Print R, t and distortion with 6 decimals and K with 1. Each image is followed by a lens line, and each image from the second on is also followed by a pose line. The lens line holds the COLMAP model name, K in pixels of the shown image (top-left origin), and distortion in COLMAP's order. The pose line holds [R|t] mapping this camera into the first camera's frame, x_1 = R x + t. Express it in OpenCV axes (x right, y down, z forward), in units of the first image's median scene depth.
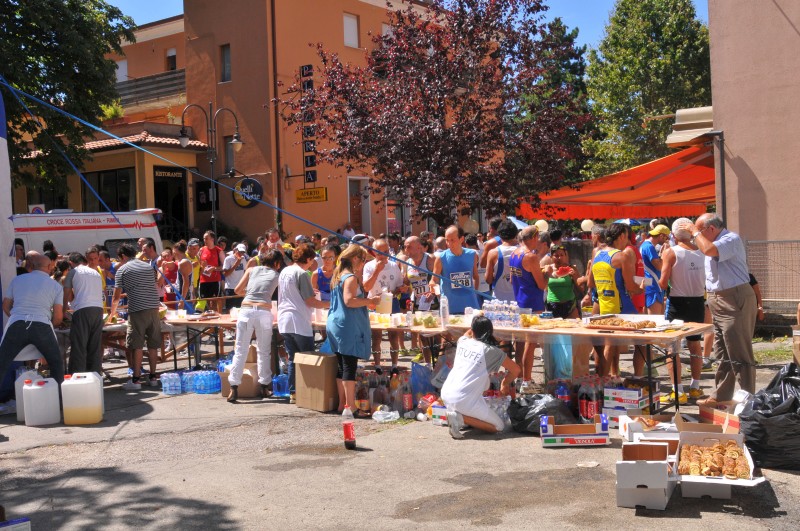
lens RADIAL K [[871.5, 0, 400.0], [0, 871.5, 265.5], [0, 0, 1]] dist [-0.129778, 0.147877]
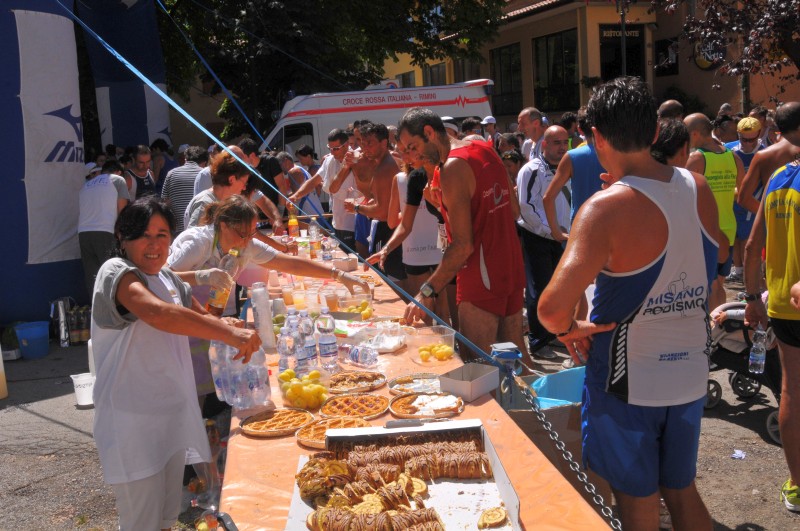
lens RADIAL K [[871.5, 0, 400.0], [0, 871.5, 265.5], [0, 0, 1]] dist [-0.129778, 0.147877]
pose [[0.780522, 0.086109, -0.619169, 0.184089], [0.010899, 0.988443, 0.151204, -0.018994], [0.625033, -0.124766, 0.770563, 0.334890]]
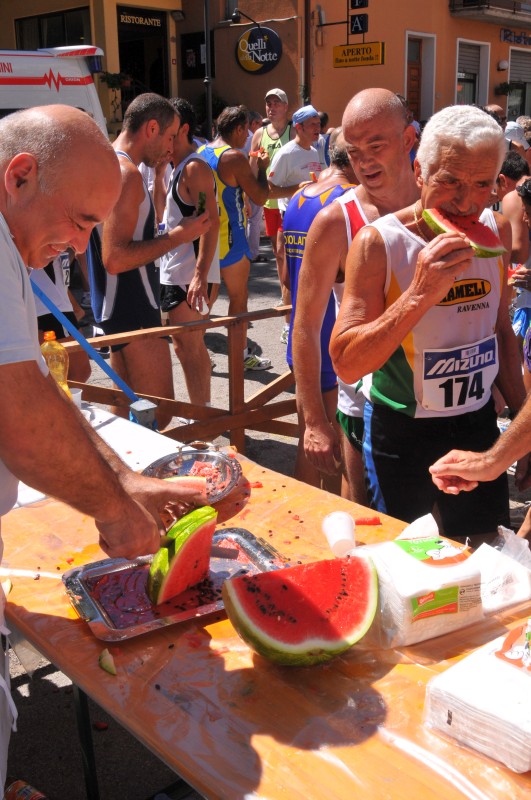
lens RADIAL K [[871.5, 0, 278.5], [0, 871.5, 384.9], [0, 0, 1]] dist [-0.129778, 0.147877]
pose [[0.991288, 0.061123, -0.116670, -0.120927], [-0.029720, 0.966757, 0.253964, -0.007510], [0.128315, -0.248284, 0.960151, 0.550716]]
